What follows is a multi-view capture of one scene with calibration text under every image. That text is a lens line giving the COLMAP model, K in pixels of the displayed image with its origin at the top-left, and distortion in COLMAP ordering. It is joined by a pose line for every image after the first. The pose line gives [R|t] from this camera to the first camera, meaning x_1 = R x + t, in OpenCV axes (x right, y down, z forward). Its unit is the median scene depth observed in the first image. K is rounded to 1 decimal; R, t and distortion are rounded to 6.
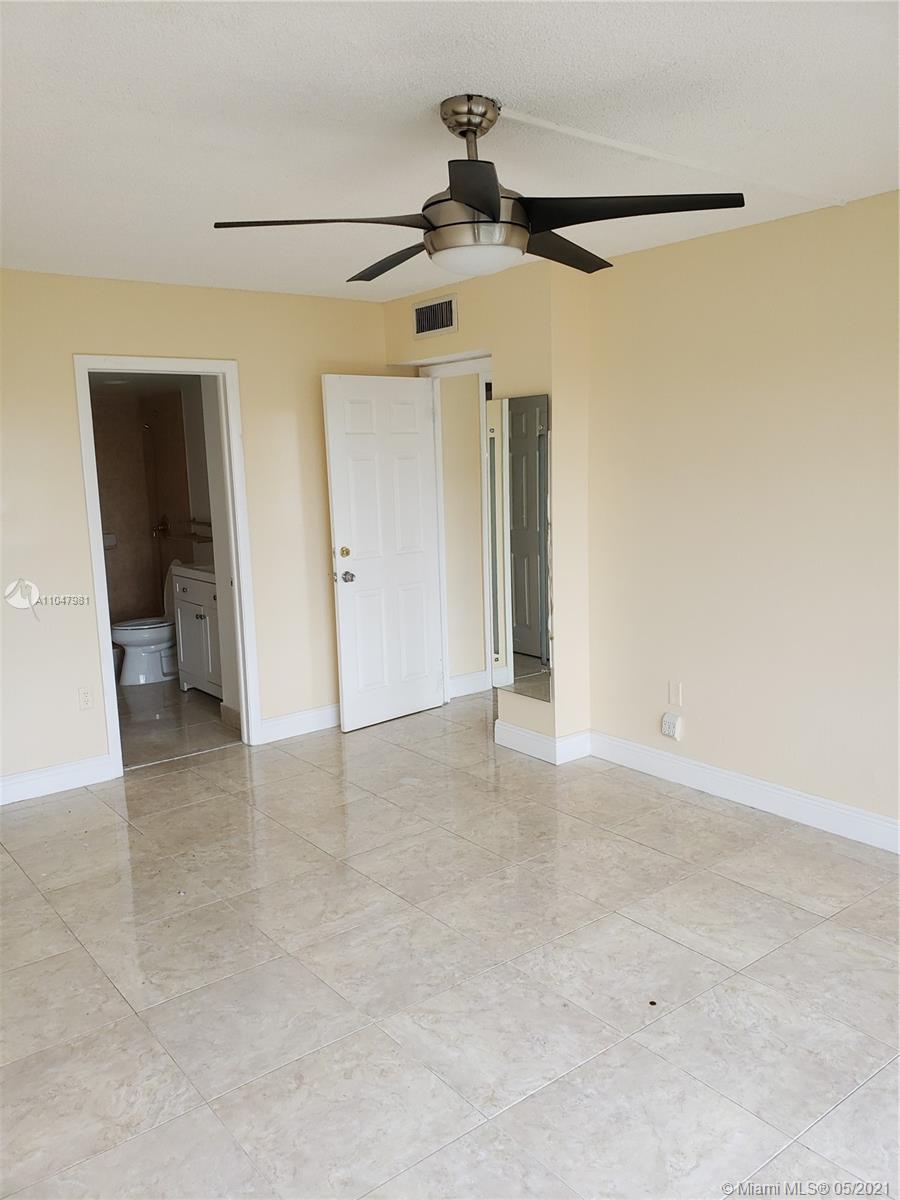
lens RADIAL K [[928.7, 0, 450.0], [0, 928.7, 600.0], [0, 0, 1]] dist [0.010332, 0.002033]
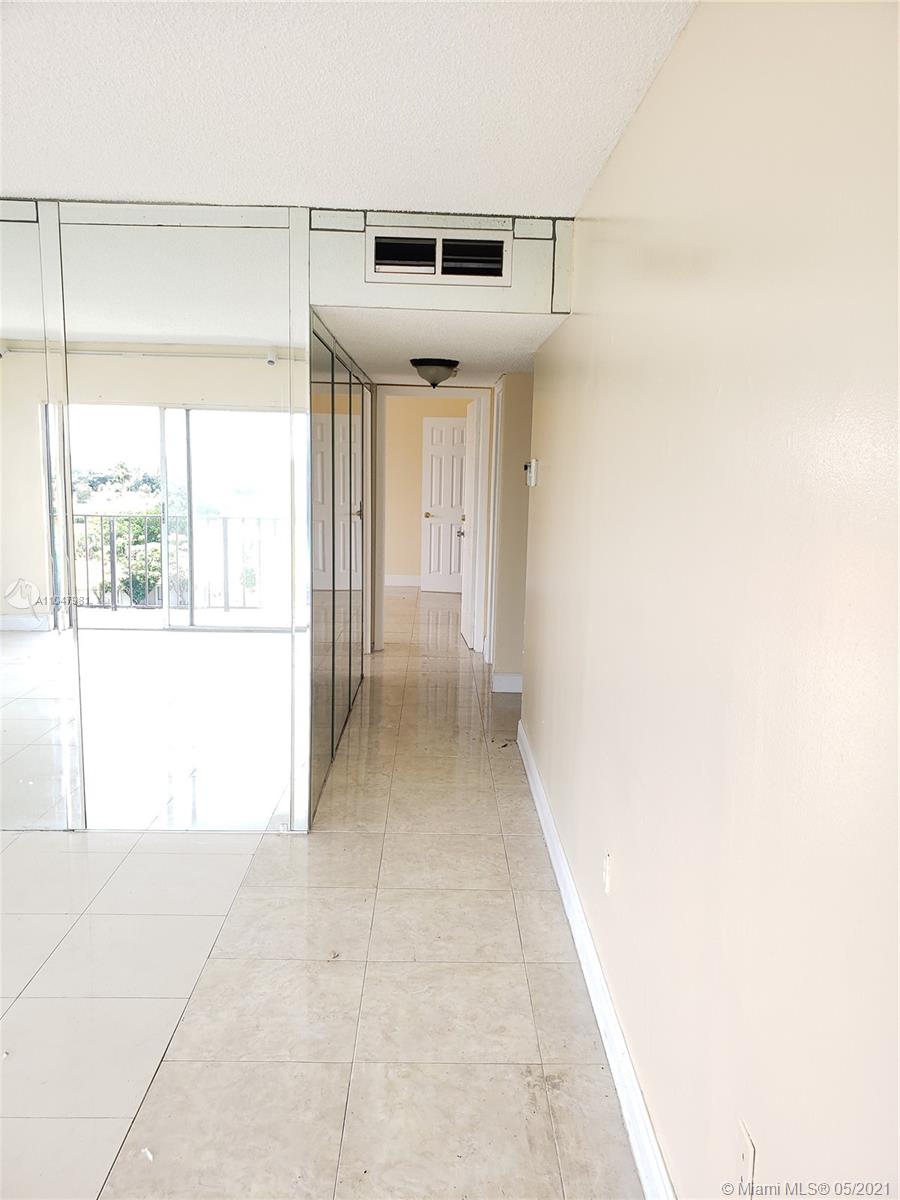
lens RADIAL K [[961.5, 0, 456.7], [0, 961.5, 582.4], [0, 0, 1]] dist [0.013974, 0.013011]
pose [[-0.597210, 0.130246, -0.791439, 0.854333], [-0.130858, 0.957686, 0.256348, -0.289447], [0.791338, 0.256660, -0.554896, 1.553112]]
